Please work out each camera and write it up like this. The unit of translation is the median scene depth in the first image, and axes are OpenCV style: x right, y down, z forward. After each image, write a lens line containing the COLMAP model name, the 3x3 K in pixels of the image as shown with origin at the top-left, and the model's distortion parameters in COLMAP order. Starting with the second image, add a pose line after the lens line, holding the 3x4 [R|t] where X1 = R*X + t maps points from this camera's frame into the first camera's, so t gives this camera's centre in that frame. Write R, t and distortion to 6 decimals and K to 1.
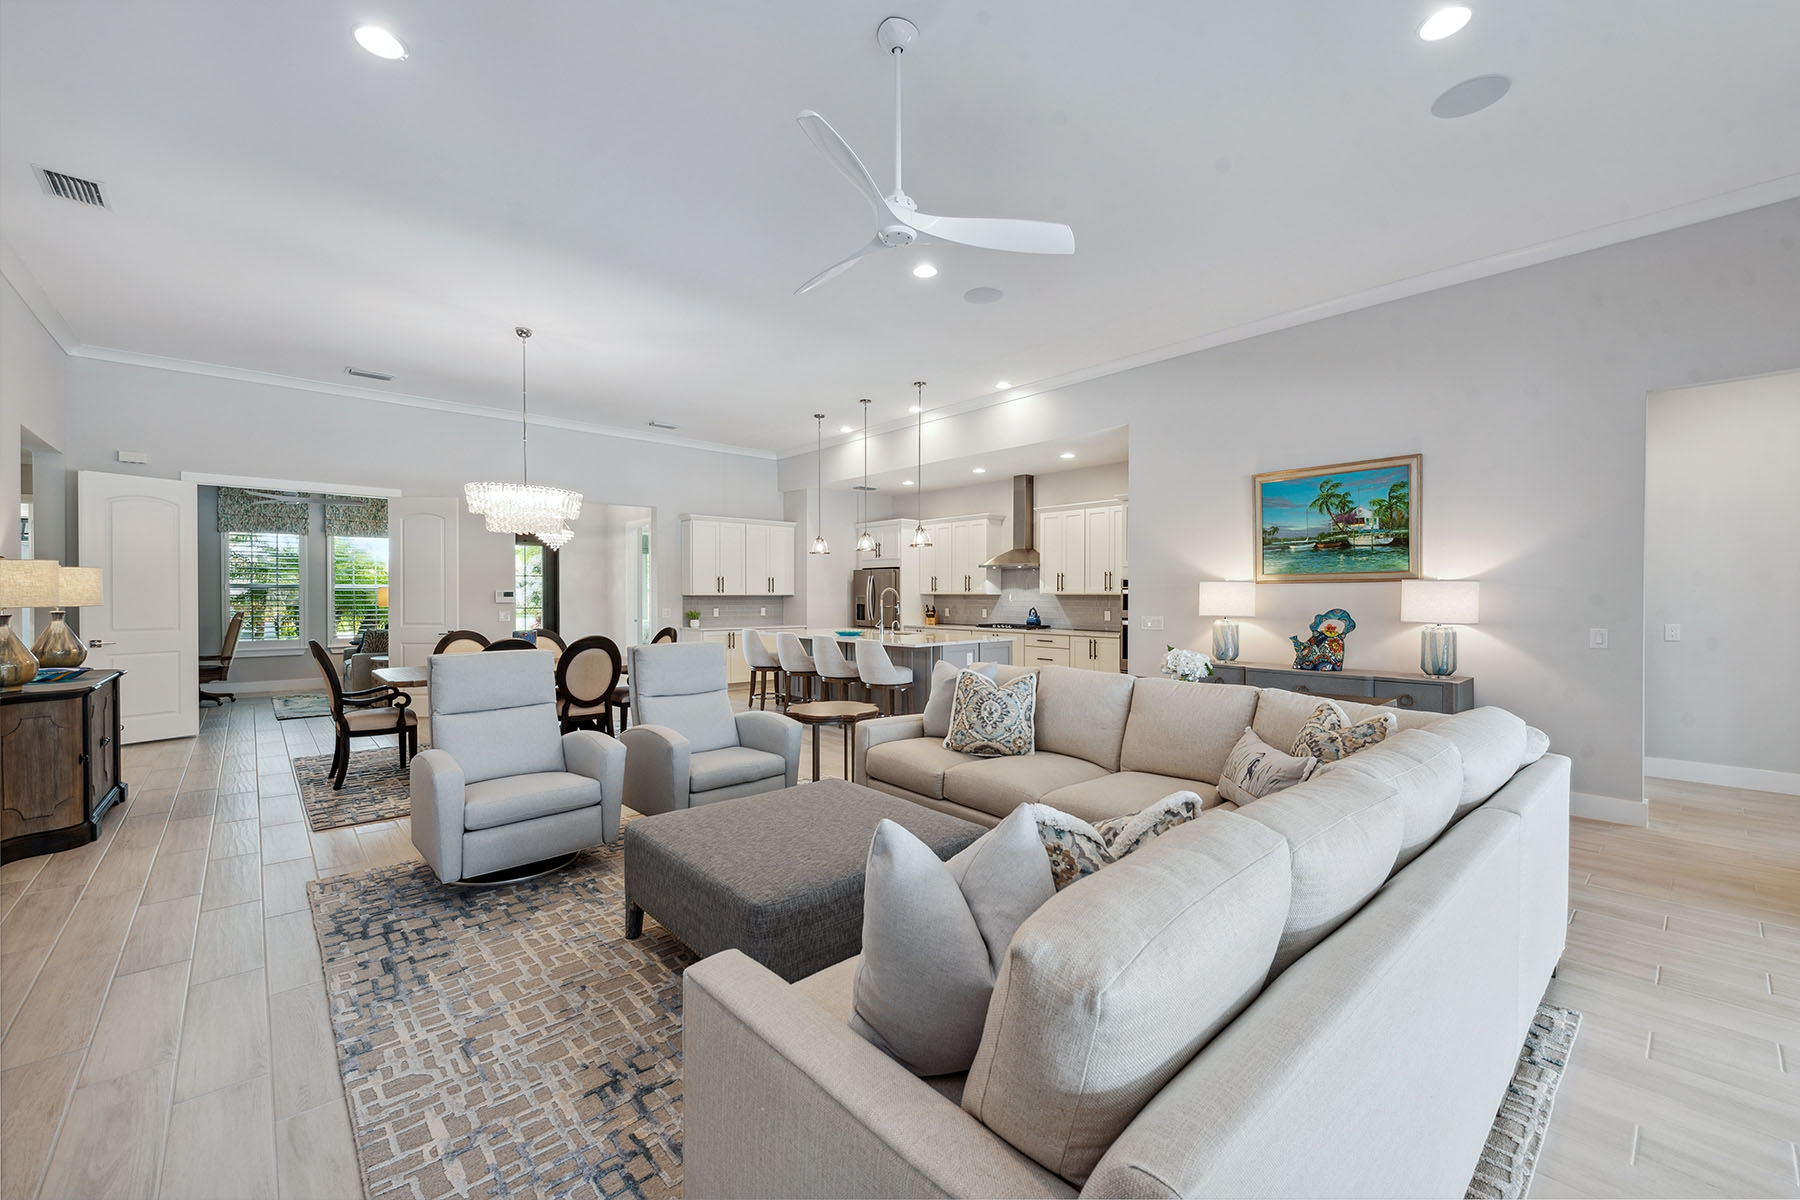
lens RADIAL K [[719.1, 0, 900.0], [0, 719.1, 600.0], [0, 0, 1]] dist [0.002246, -0.000422]
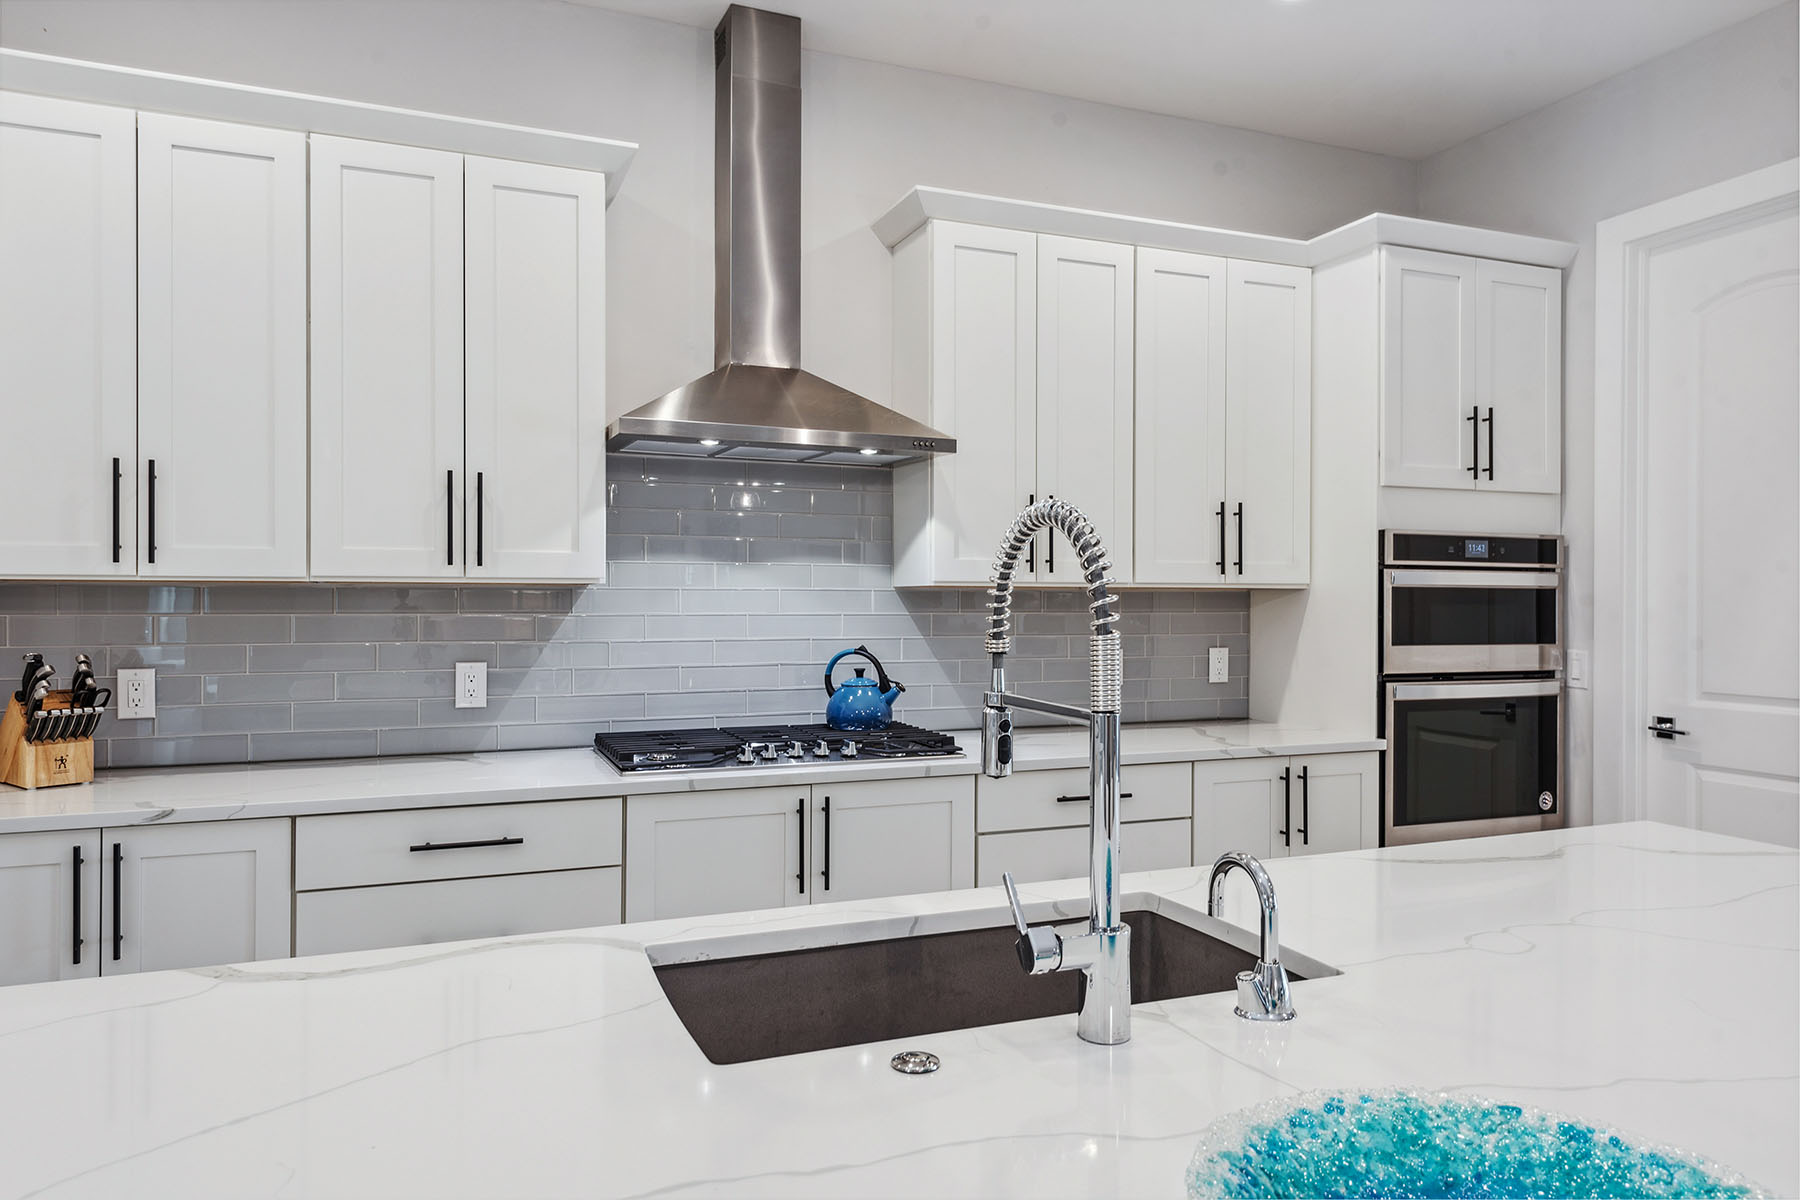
lens RADIAL K [[1184.0, 0, 900.0], [0, 1184.0, 600.0], [0, 0, 1]] dist [0.013301, -0.000165]
pose [[0.335861, -0.002418, 0.941908, -0.146294], [0.004687, 0.999989, 0.000896, -0.003713], [-0.941900, 0.004114, 0.335869, 0.868095]]
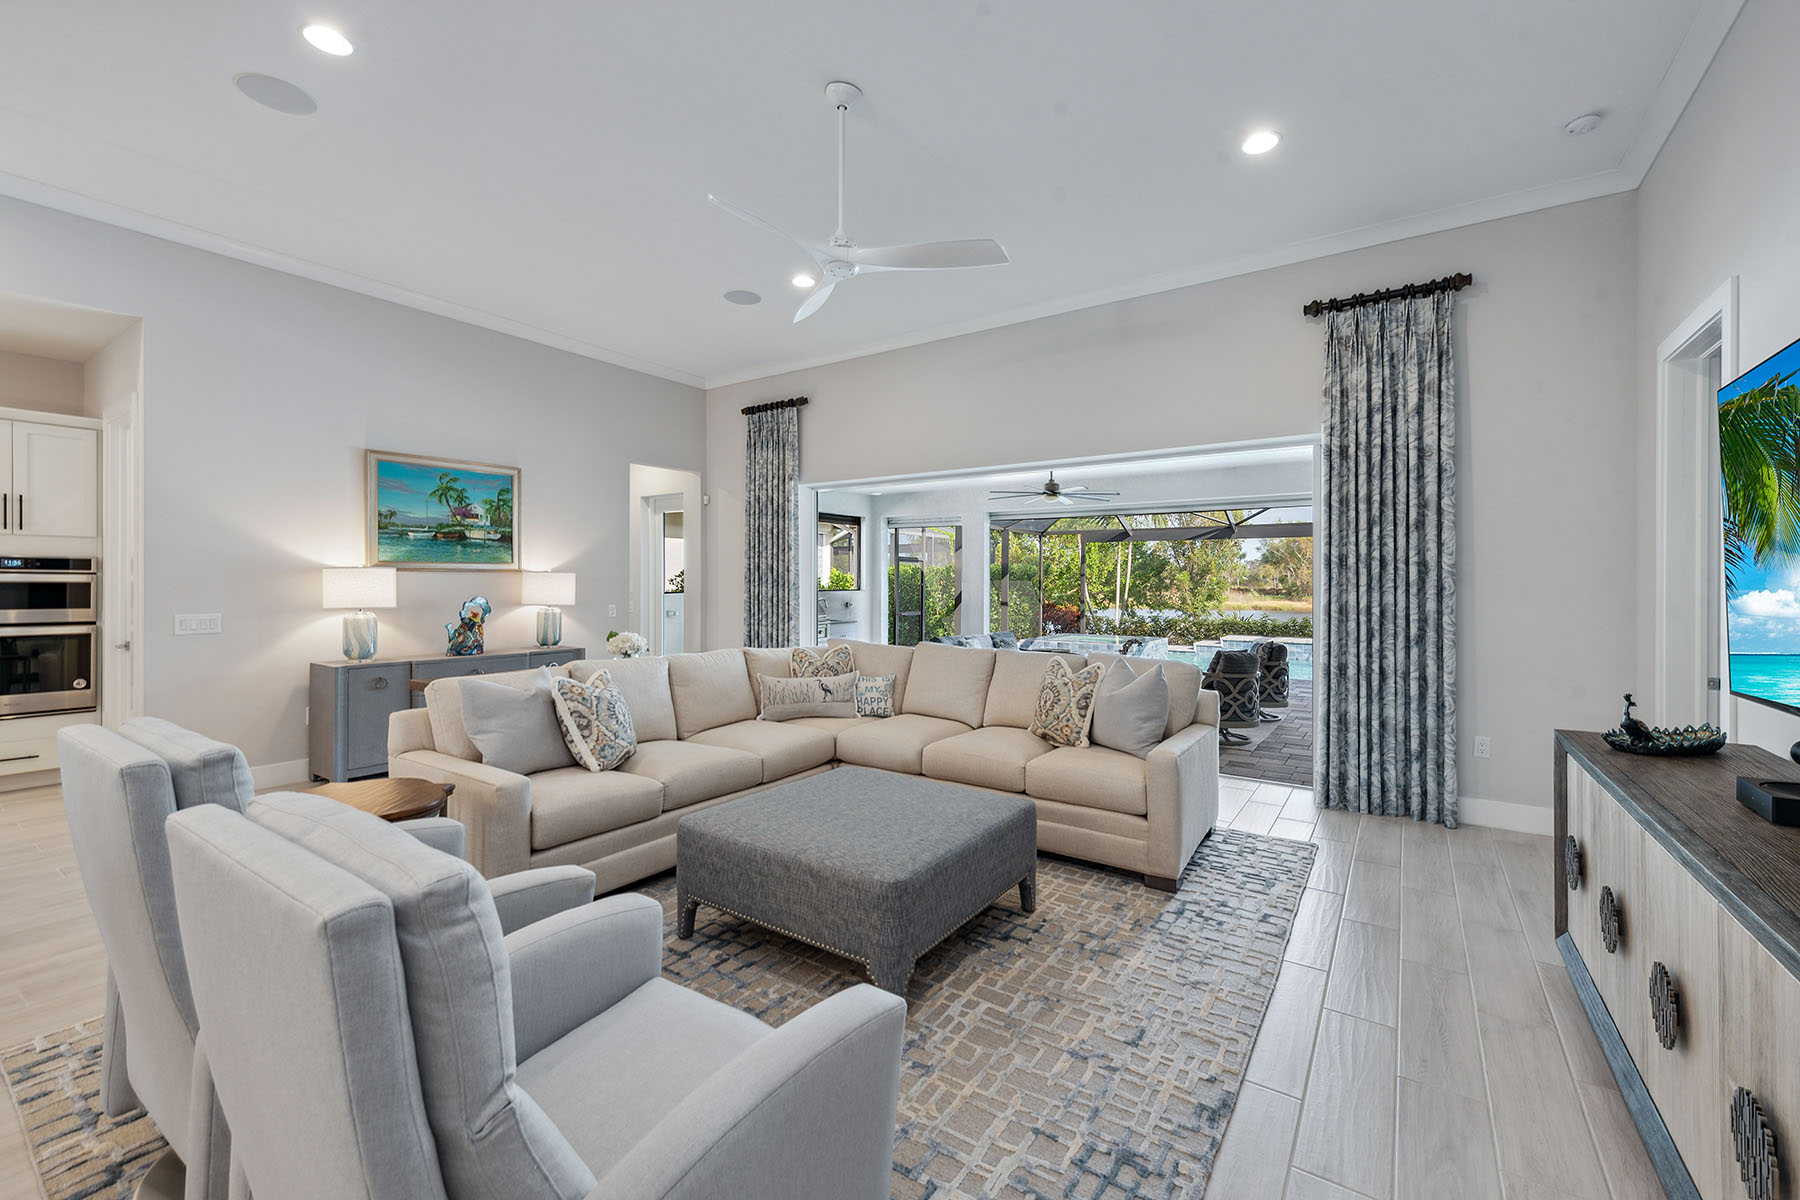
lens RADIAL K [[739.8, 0, 901.4], [0, 739.8, 579.7], [0, 0, 1]] dist [0.006992, -0.000325]
pose [[-0.237432, 0.002332, 0.971401, -0.347904], [0.004698, 0.999988, -0.001252, -0.004522], [-0.971393, 0.004266, -0.237440, 0.354349]]
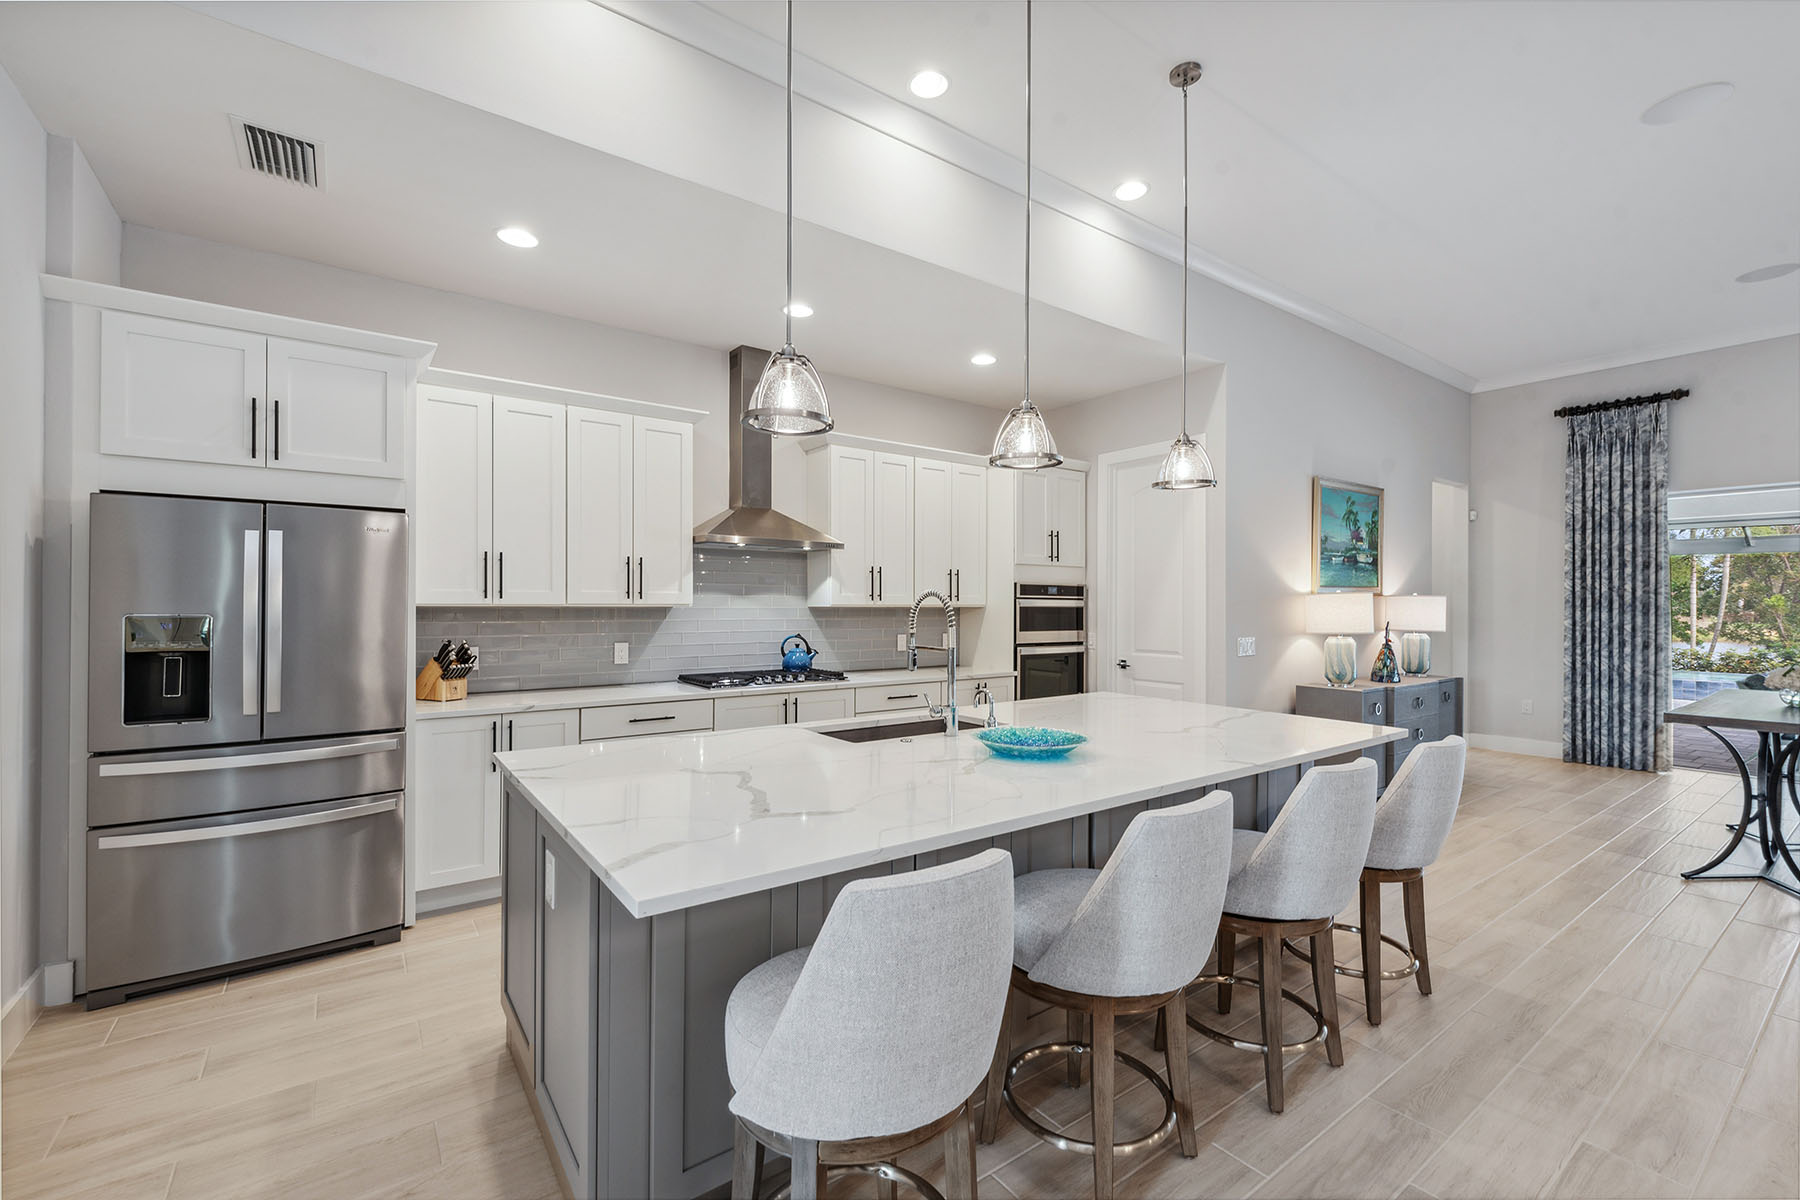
lens RADIAL K [[762.3, 0, 899.2], [0, 762.3, 601.4], [0, 0, 1]] dist [0.002320, -0.000425]
pose [[0.099142, 0.003510, 0.995067, -0.316642], [0.004600, 0.999981, -0.003986, -0.008905], [-0.995063, 0.004972, 0.099124, 0.880490]]
